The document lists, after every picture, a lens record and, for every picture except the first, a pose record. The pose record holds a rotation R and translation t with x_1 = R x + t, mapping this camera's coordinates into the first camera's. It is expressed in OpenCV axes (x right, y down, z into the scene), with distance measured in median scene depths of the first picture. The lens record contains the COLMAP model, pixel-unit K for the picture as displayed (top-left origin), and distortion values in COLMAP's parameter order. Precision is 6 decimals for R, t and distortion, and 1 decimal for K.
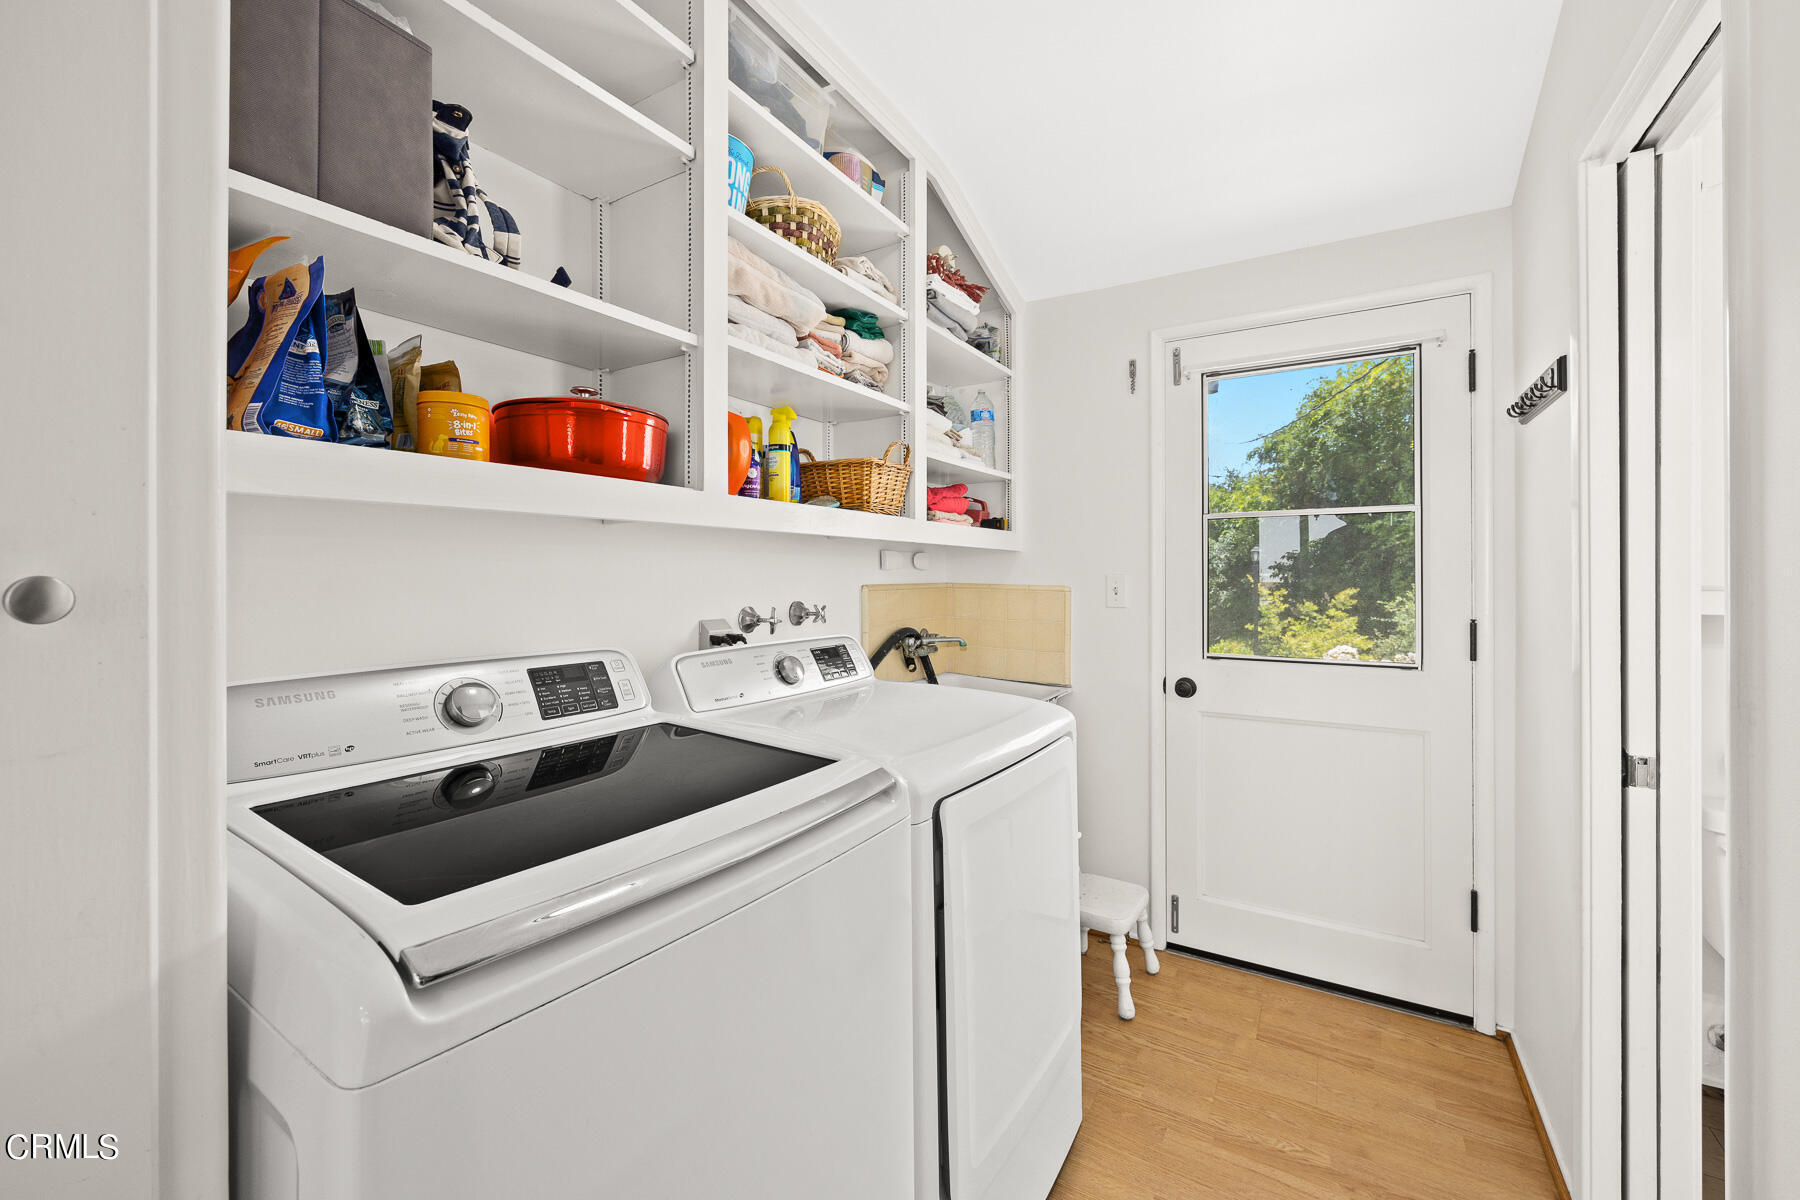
lens RADIAL K [[718.0, 0, 899.7], [0, 718.0, 589.2], [0, 0, 1]] dist [0.000260, 0.000040]
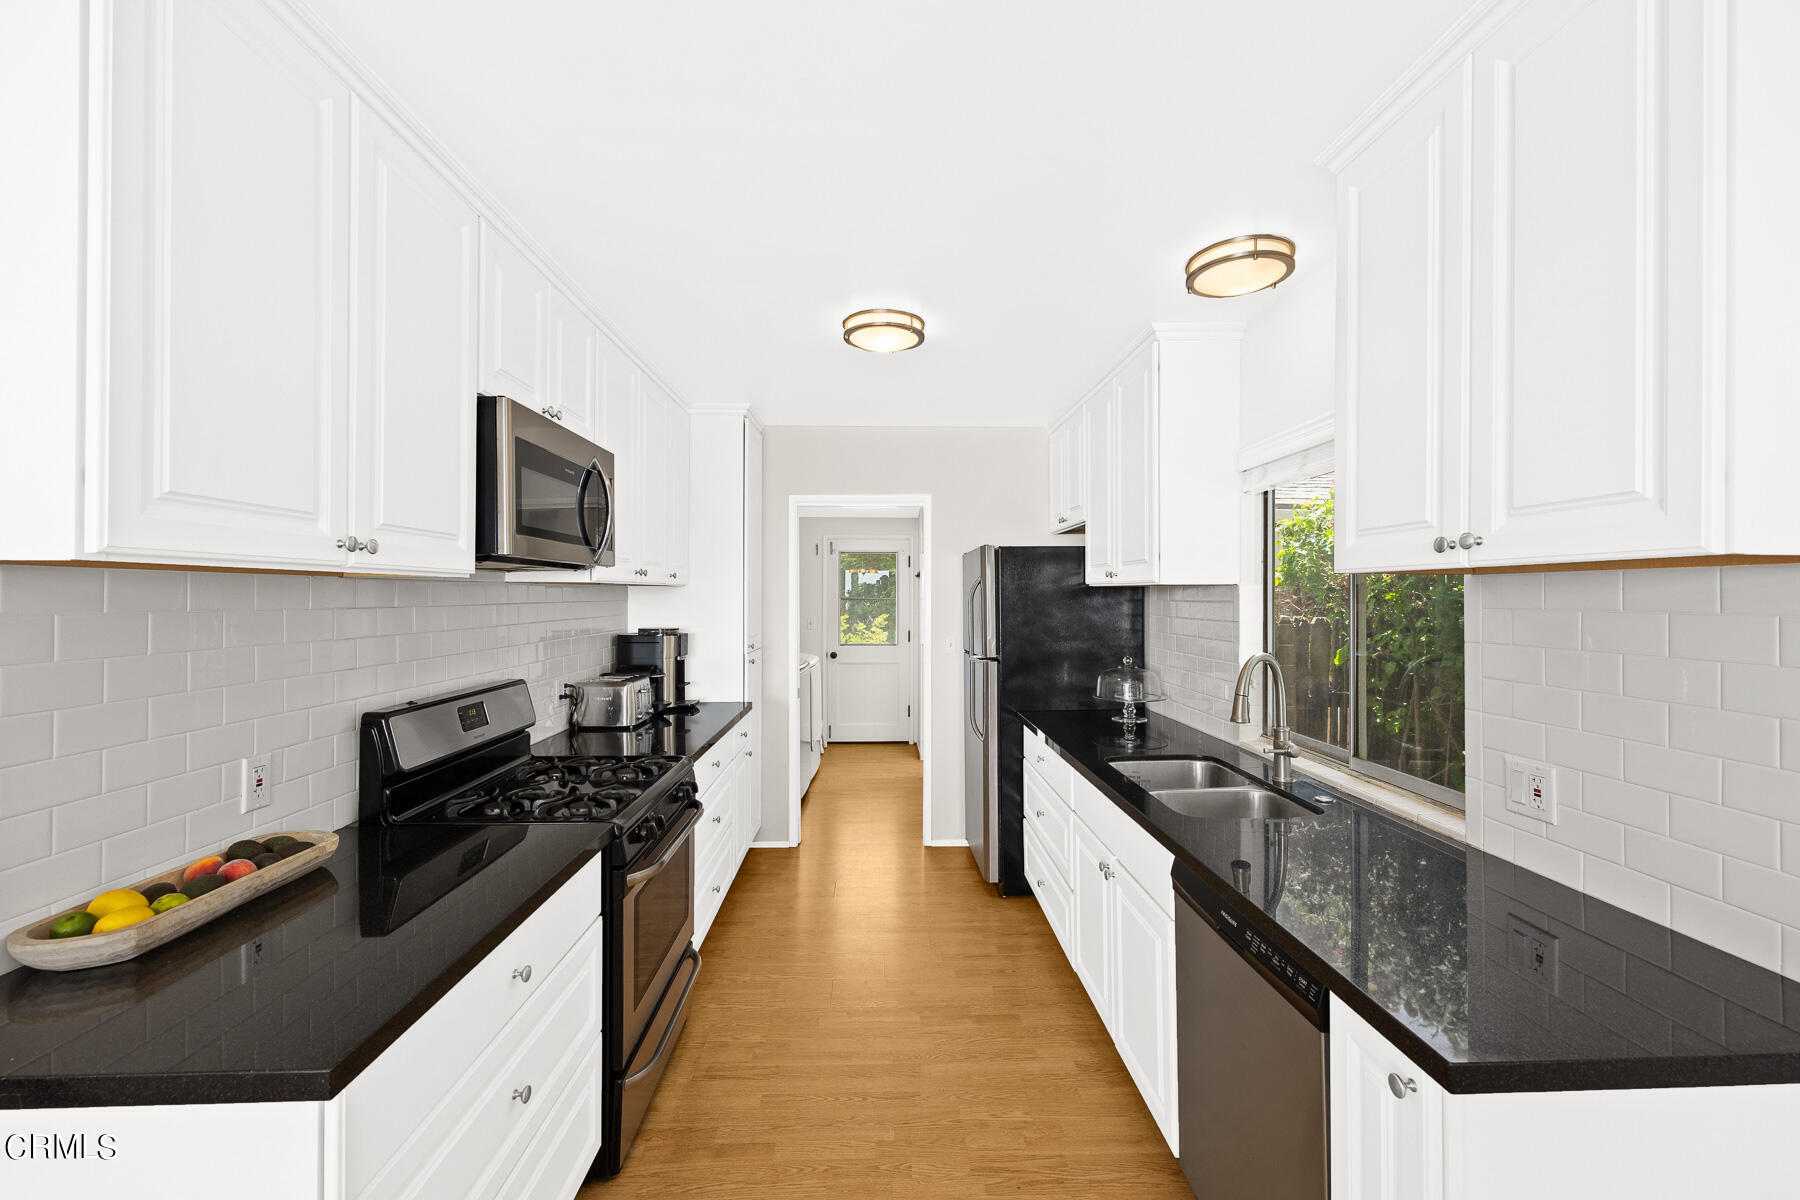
lens RADIAL K [[718.0, 0, 899.7], [0, 718.0, 589.2], [0, 0, 1]] dist [0.000260, 0.000040]
pose [[0.836769, 0.016822, 0.547298, -0.771375], [-0.001792, 0.999607, -0.027985, -0.042433], [-0.547554, 0.022436, 0.836470, -1.263709]]
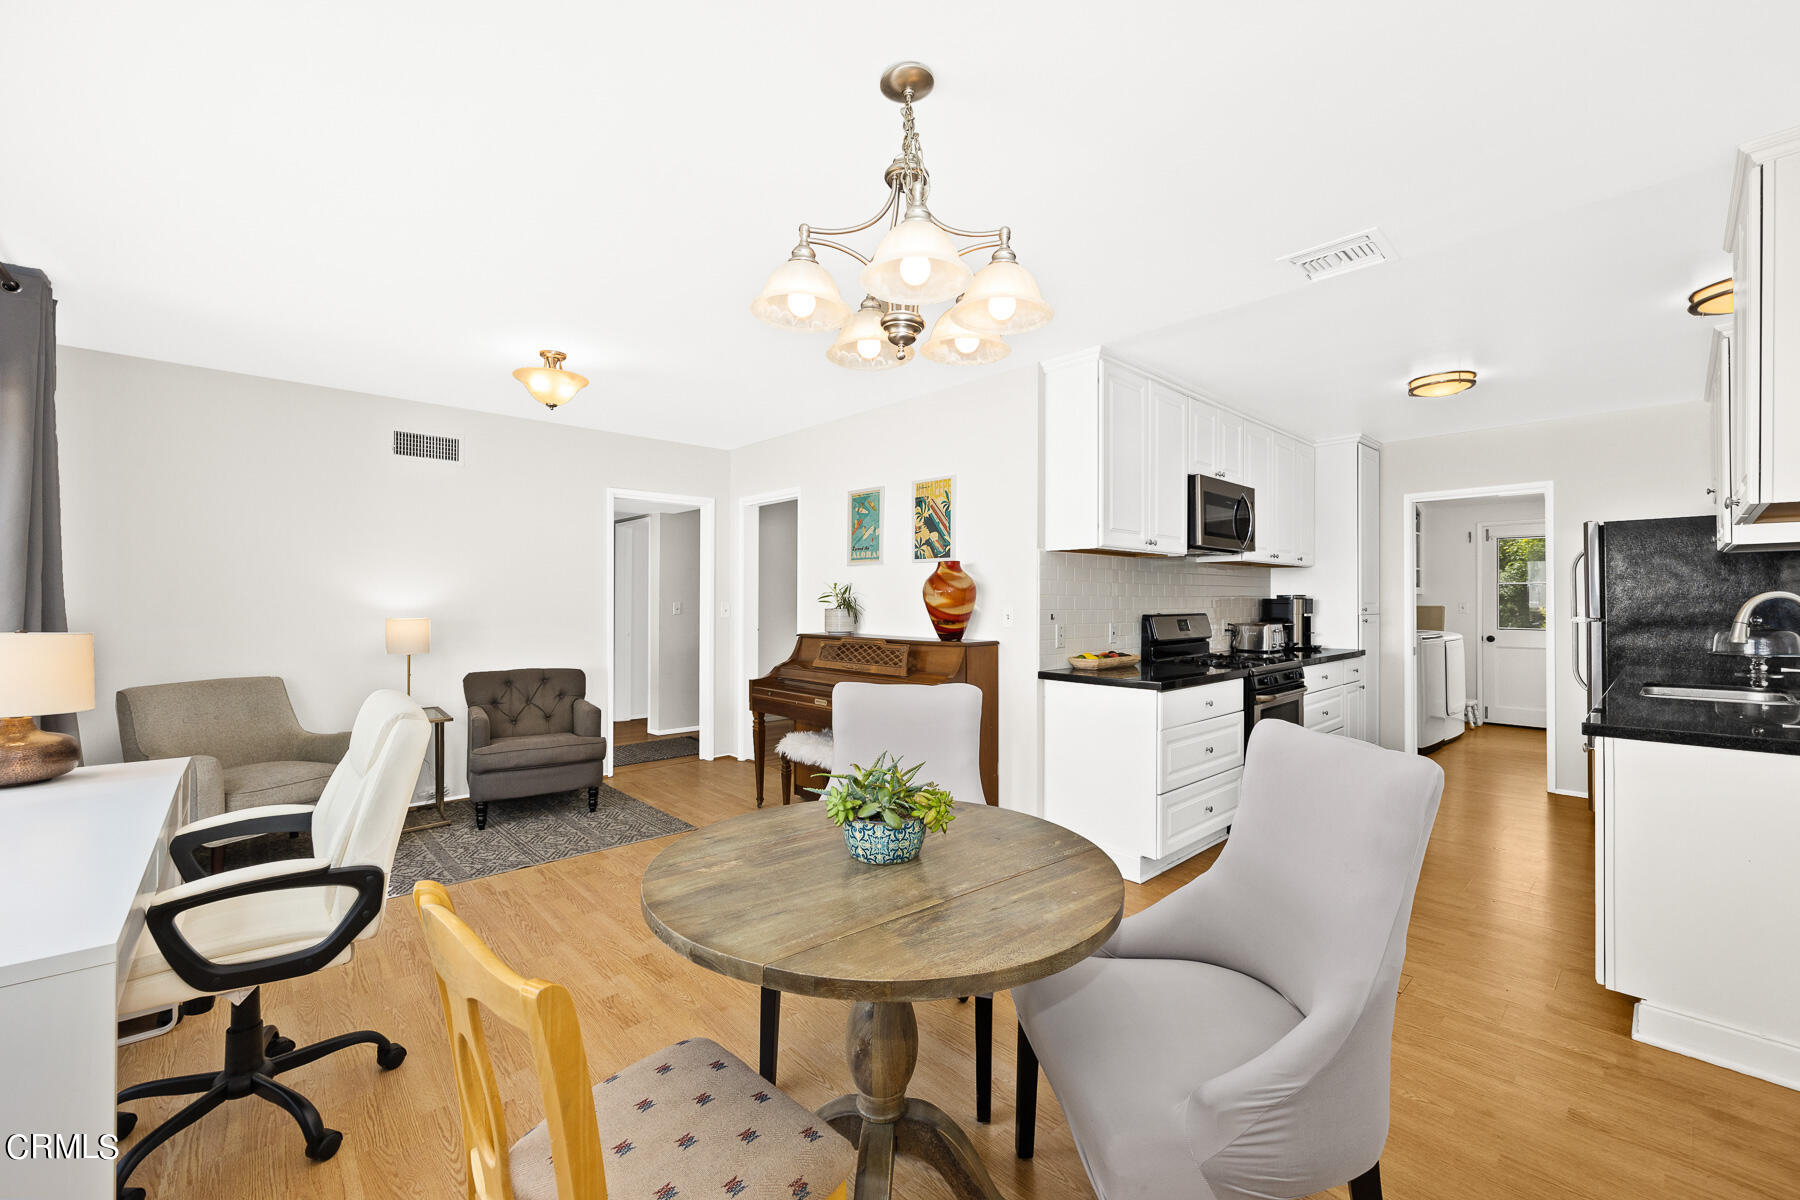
lens RADIAL K [[718.0, 0, 899.7], [0, 718.0, 589.2], [0, 0, 1]] dist [0.000260, 0.000040]
pose [[0.957505, 0.015423, -0.288005, -0.870862], [-0.023080, 0.999464, -0.023207, 0.040606], [0.287493, 0.028868, 0.957348, -2.040280]]
